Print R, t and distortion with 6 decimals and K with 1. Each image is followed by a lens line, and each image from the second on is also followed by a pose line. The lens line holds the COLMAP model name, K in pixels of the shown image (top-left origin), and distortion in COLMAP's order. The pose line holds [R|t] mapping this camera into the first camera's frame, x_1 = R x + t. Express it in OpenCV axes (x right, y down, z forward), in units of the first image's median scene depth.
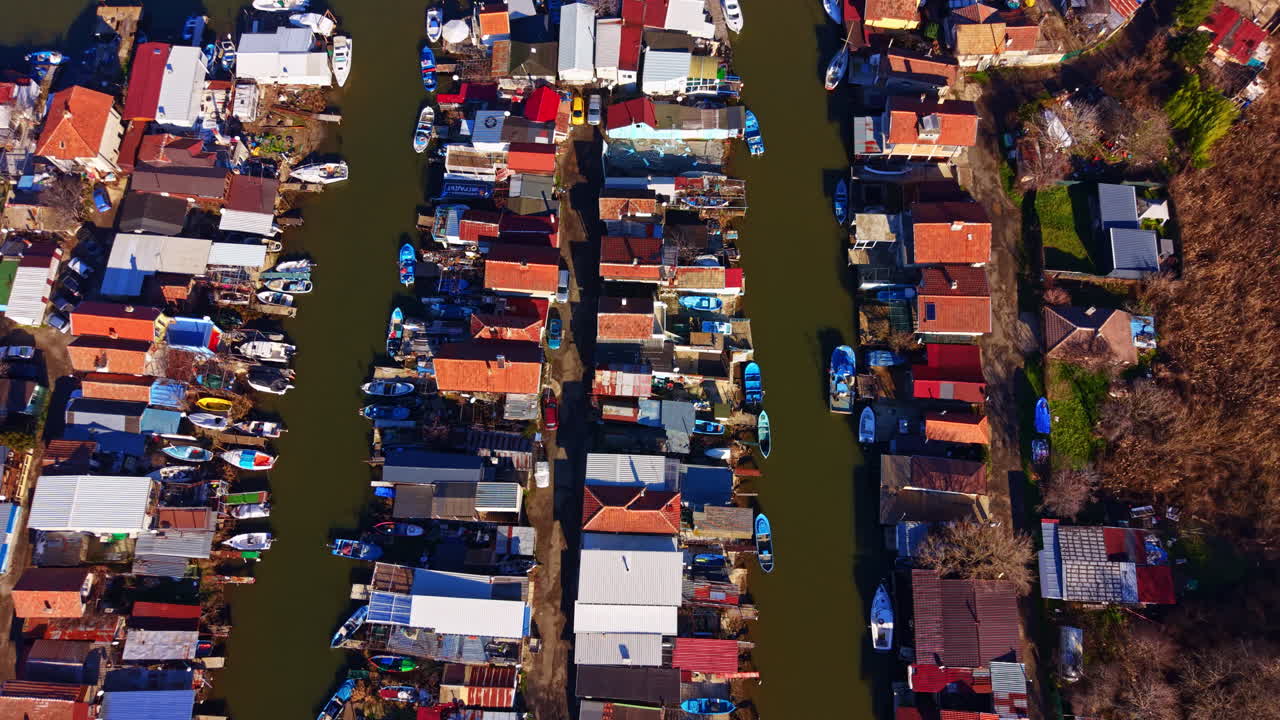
lens RADIAL K [[921.0, 0, 640.0], [0, 921.0, 360.0], [0, 0, 1]] dist [0.035899, -0.043858]
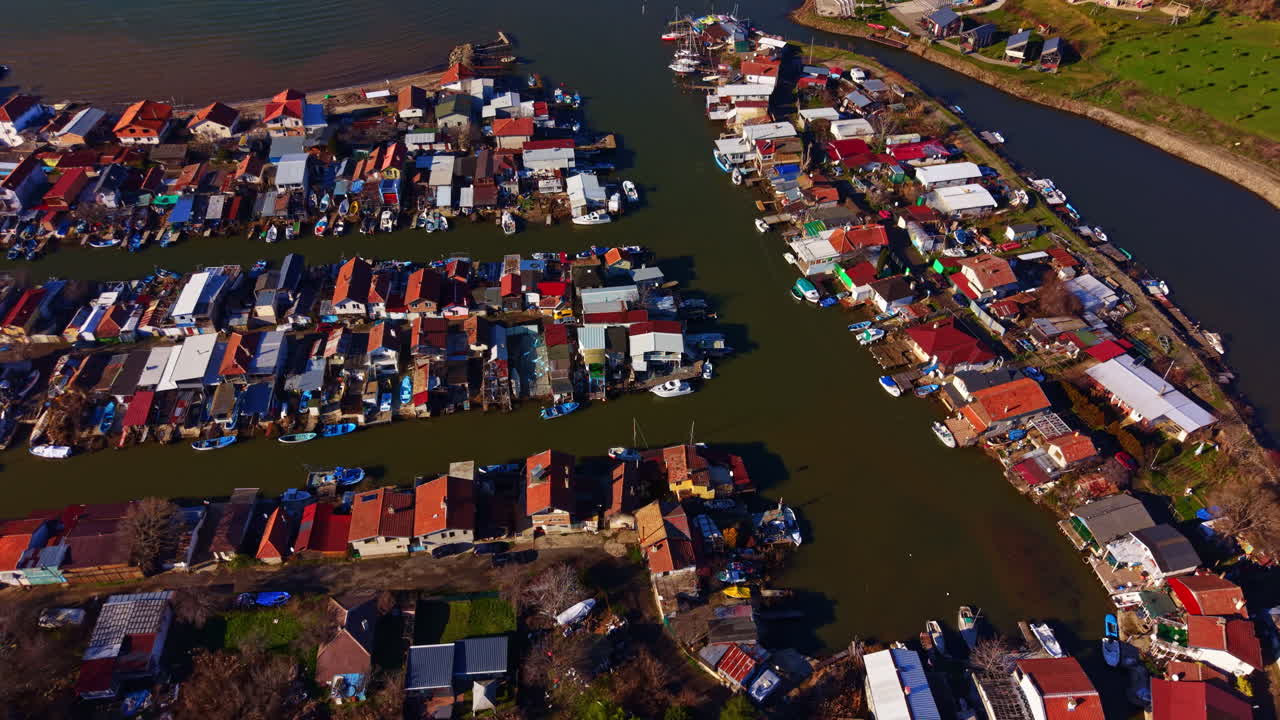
lens RADIAL K [[930.2, 0, 640.0], [0, 930.2, 360.0], [0, 0, 1]] dist [0.008584, -0.000981]
pose [[0.142907, 0.659760, -0.737763, 1.105101], [-0.936704, 0.330886, 0.114459, -0.562875], [0.319631, 0.674708, 0.665286, 0.187948]]
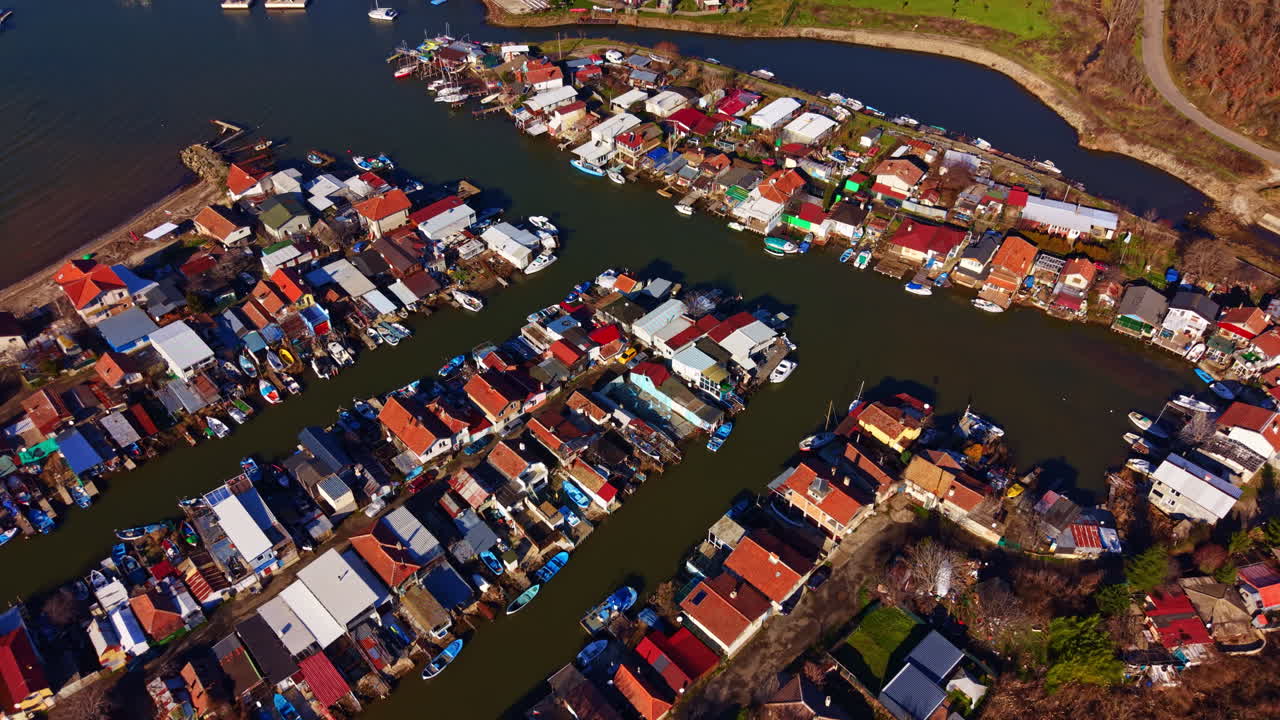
lens RADIAL K [[921.0, 0, 640.0], [0, 921.0, 360.0], [0, 0, 1]] dist [0.035899, -0.043858]
pose [[0.723878, 0.464320, -0.510301, 0.669420], [-0.654700, 0.695620, -0.295772, 0.116164], [0.217642, 0.548197, 0.807535, -0.040932]]
